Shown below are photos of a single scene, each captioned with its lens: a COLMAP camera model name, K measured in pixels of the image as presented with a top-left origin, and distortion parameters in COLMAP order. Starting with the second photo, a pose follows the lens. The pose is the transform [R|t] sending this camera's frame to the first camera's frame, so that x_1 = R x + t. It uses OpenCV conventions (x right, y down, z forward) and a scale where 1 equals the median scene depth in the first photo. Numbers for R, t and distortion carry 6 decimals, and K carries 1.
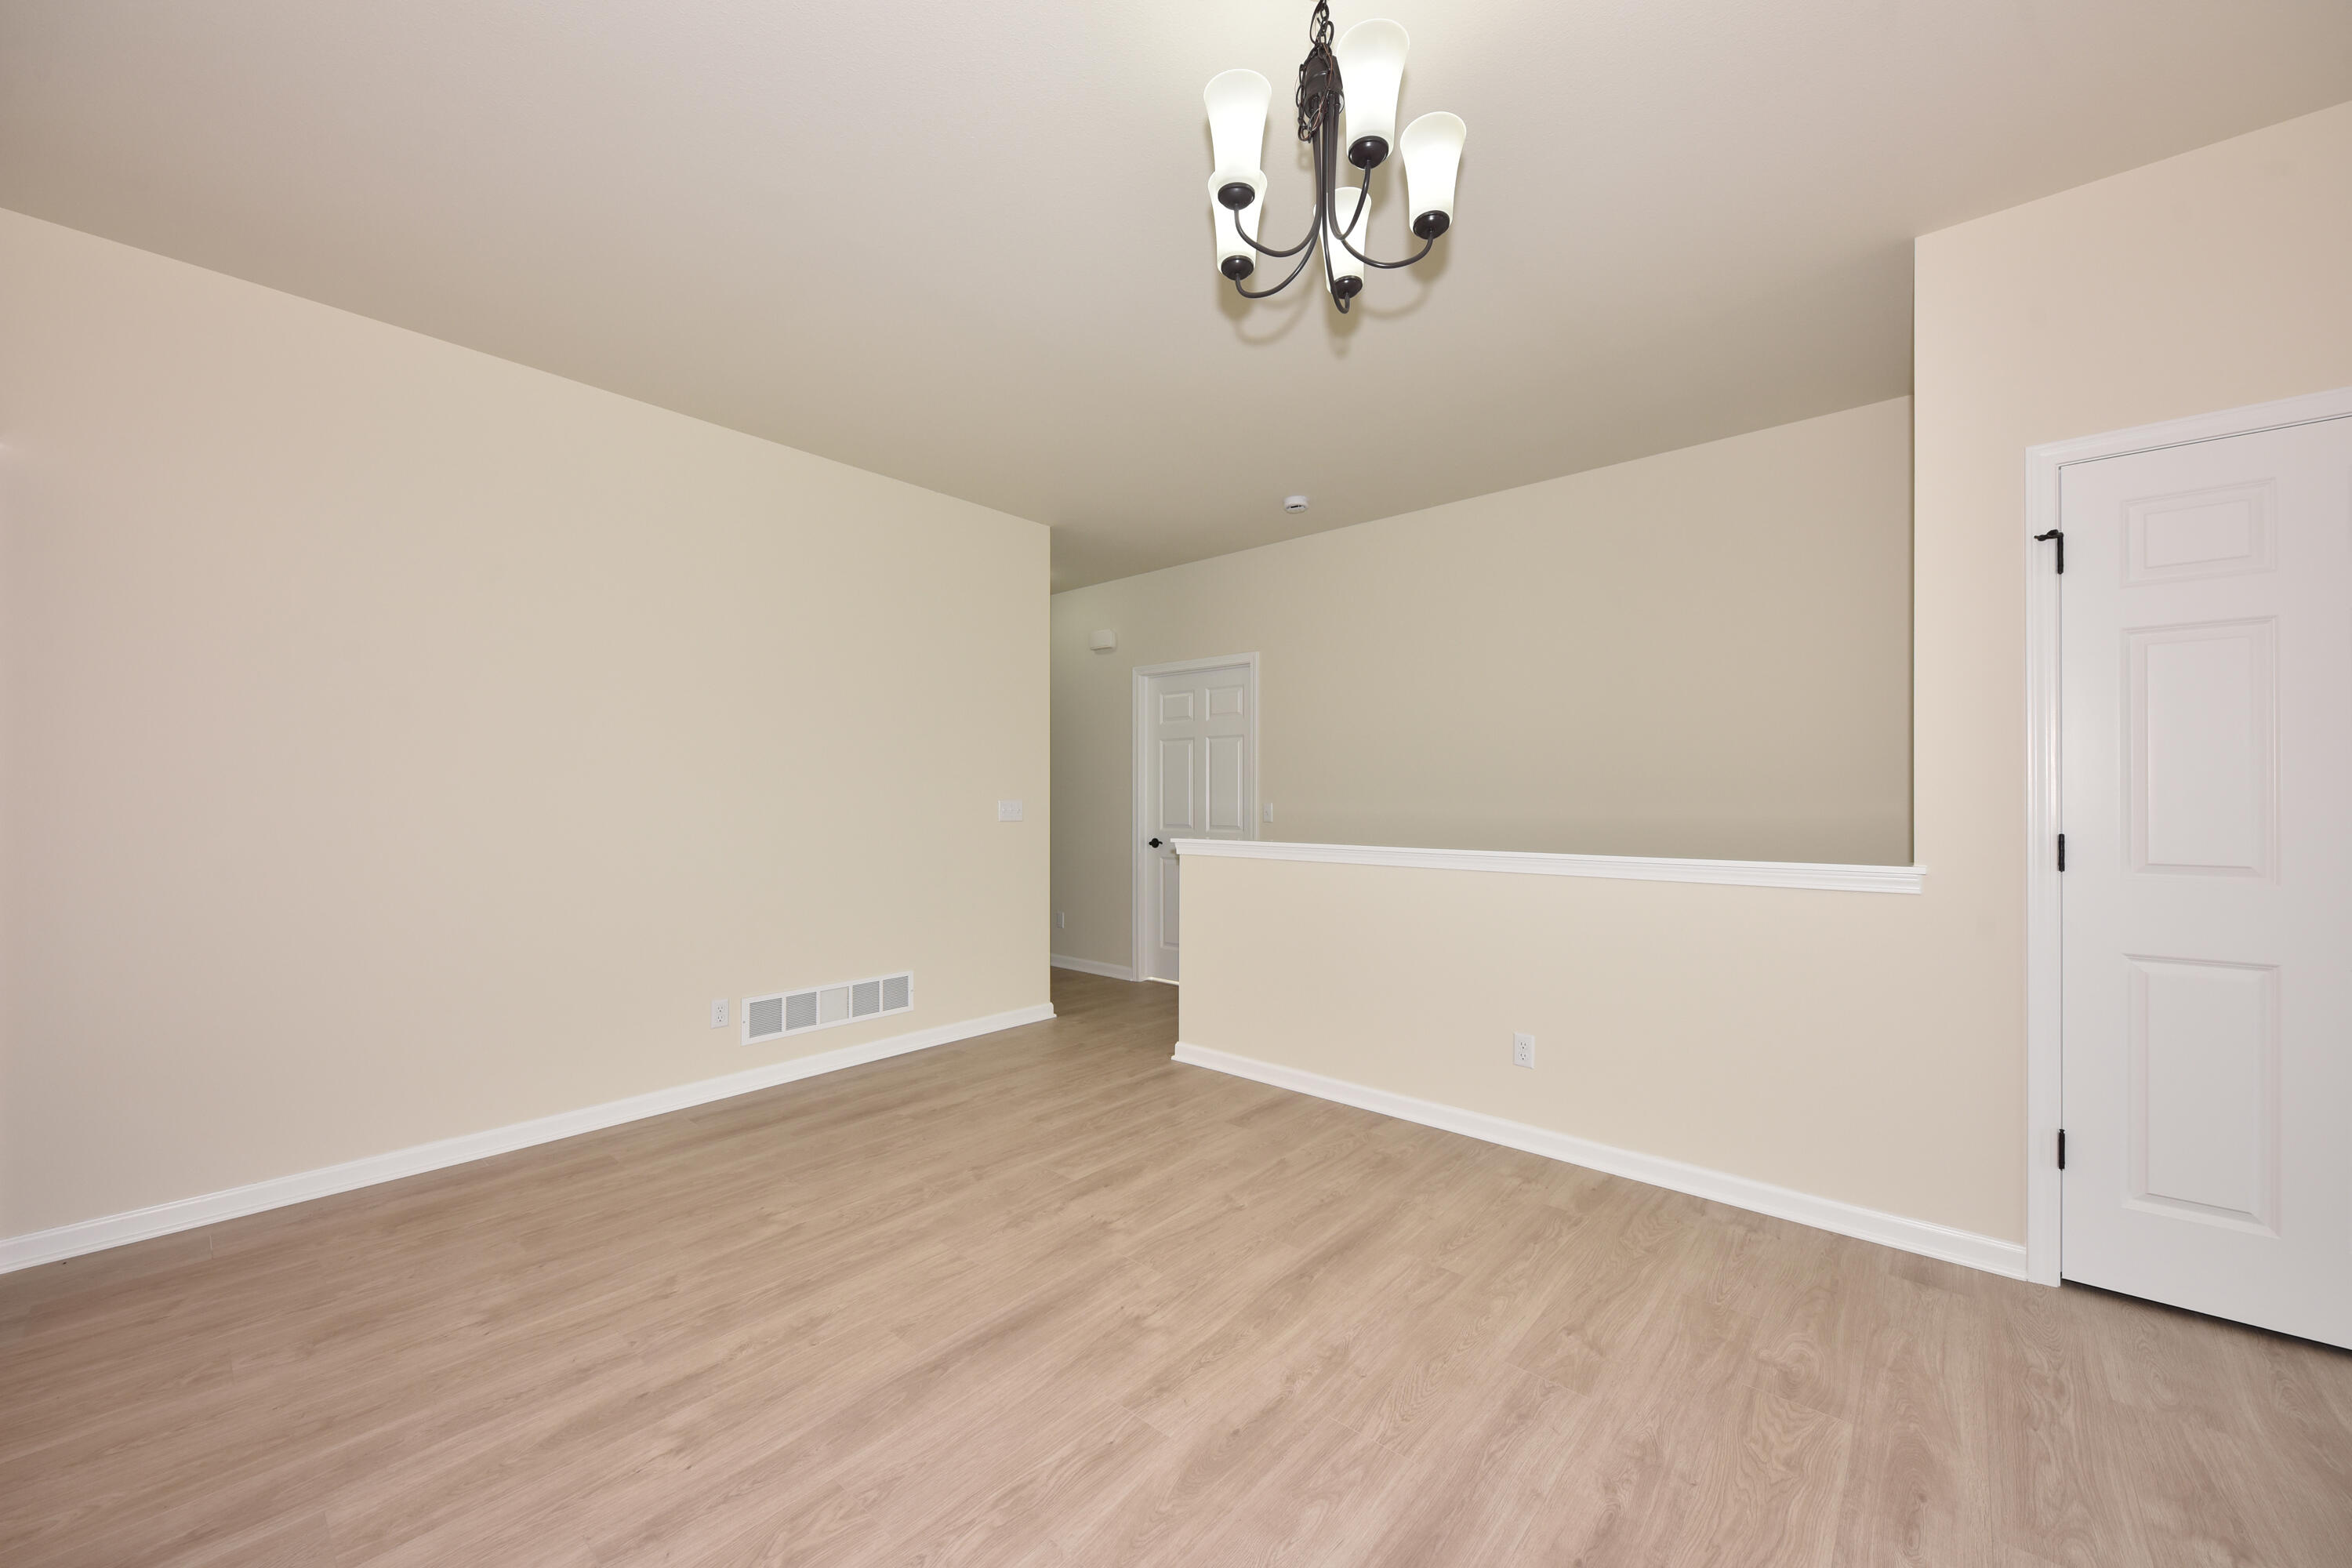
lens RADIAL K [[882.3, 0, 1176.9], [0, 882.3, 797.0], [0, 0, 1]] dist [0.001530, -0.000081]
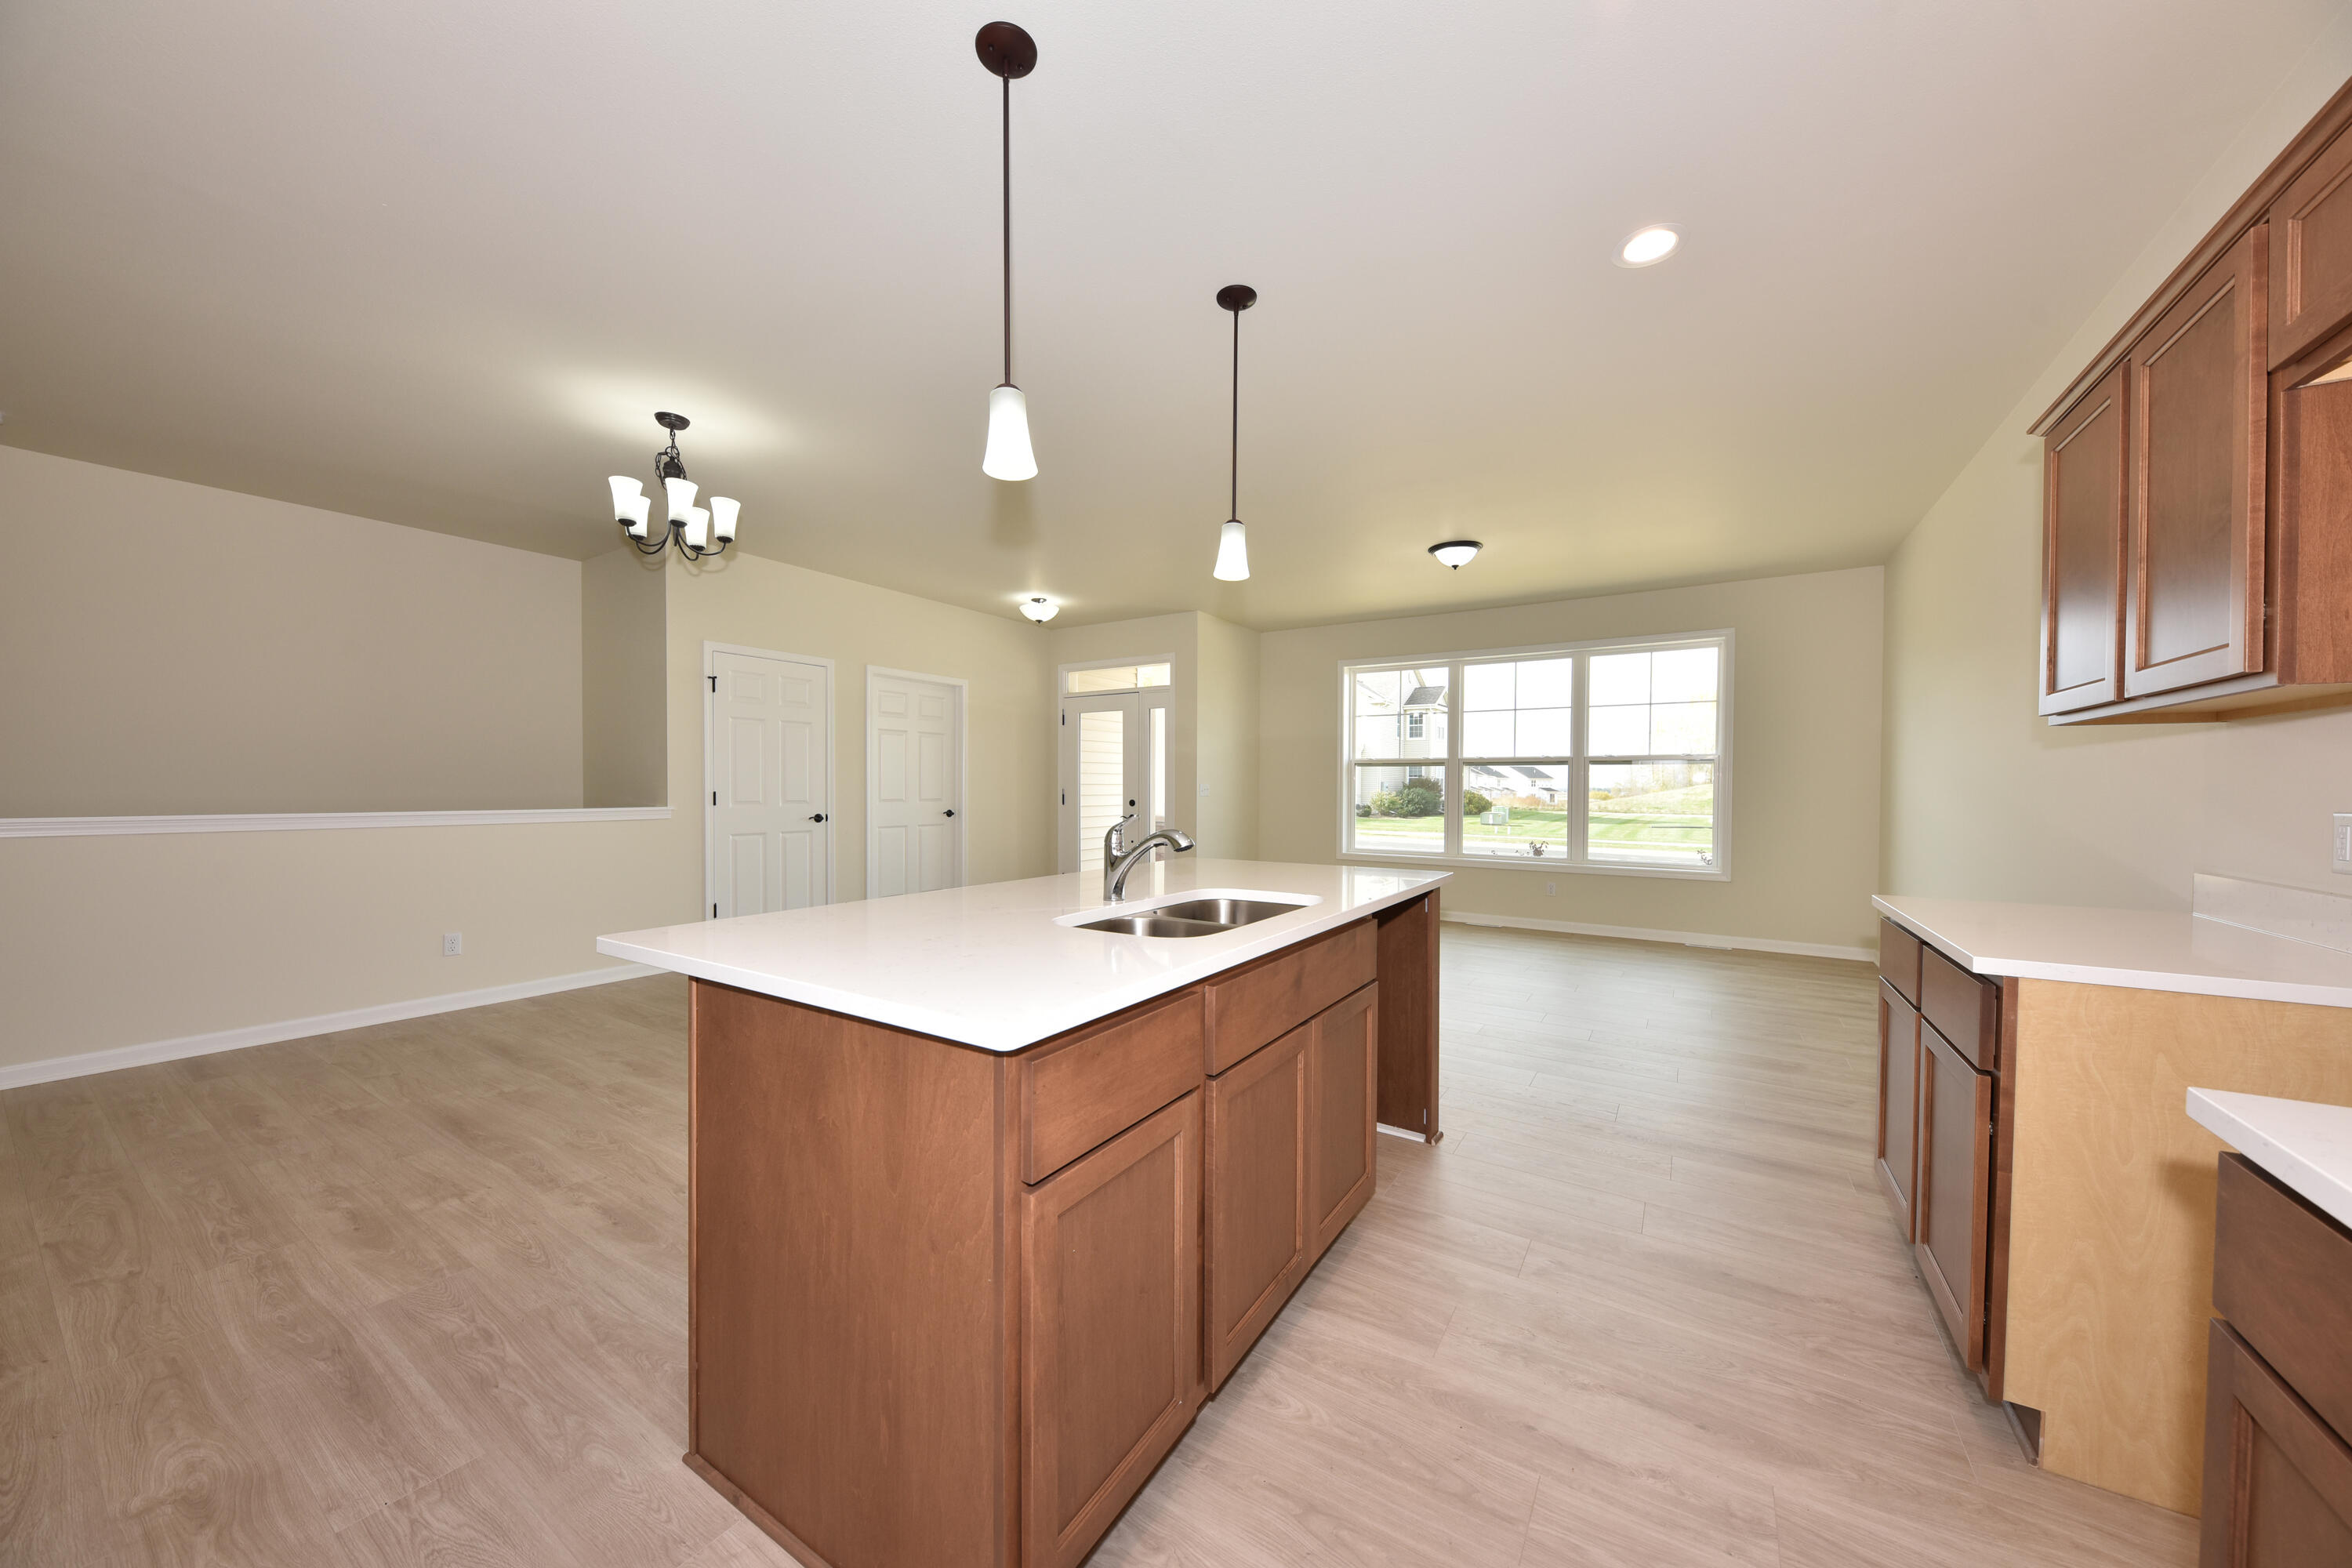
lens RADIAL K [[812.8, 0, 1174.4], [0, 812.8, 799.8], [0, 0, 1]] dist [-0.007969, -0.000281]
pose [[-0.144575, -0.017646, 0.989336, -1.636843], [-0.007646, 0.999831, 0.016716, 0.015347], [-0.989464, -0.005147, -0.144686, -0.011061]]
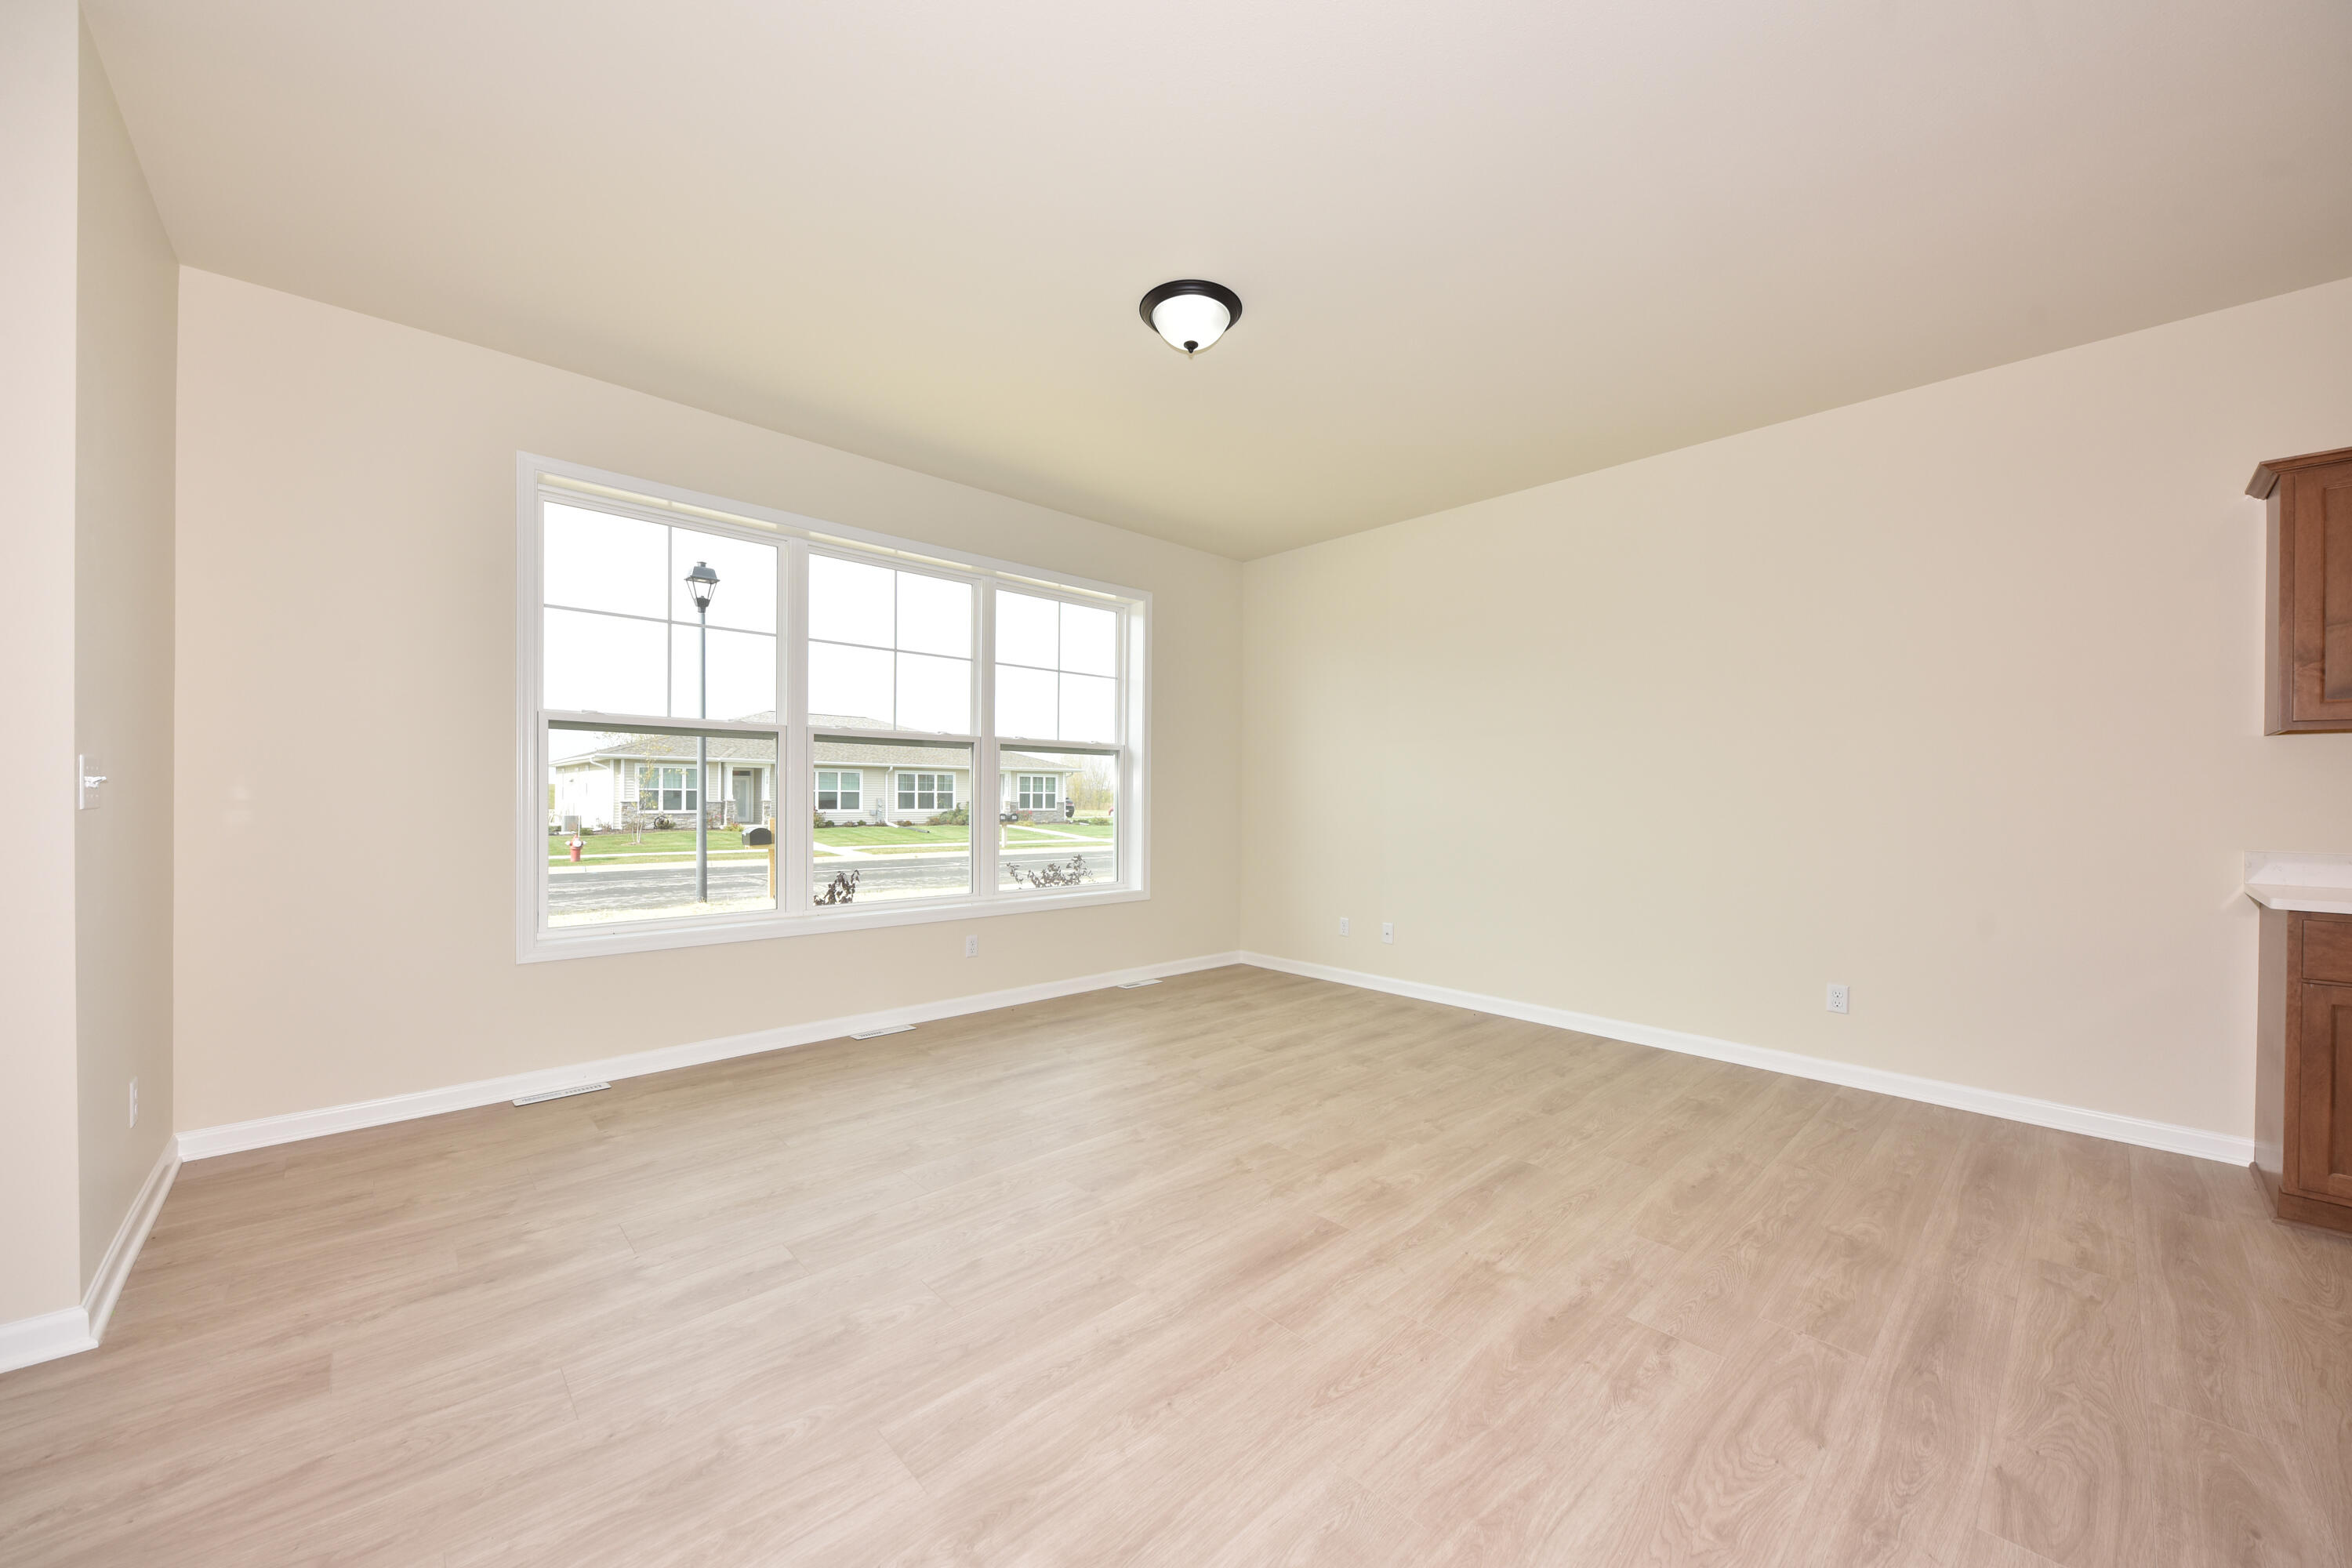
lens RADIAL K [[858.1, 0, 1177.2], [0, 858.1, 798.4], [0, 0, 1]] dist [0.022885, -0.010724]
pose [[-0.995265, -0.007640, 0.096898, 0.550242], [-0.007546, 0.999971, 0.001335, 0.033287], [-0.096905, 0.000597, -0.995293, 0.119858]]
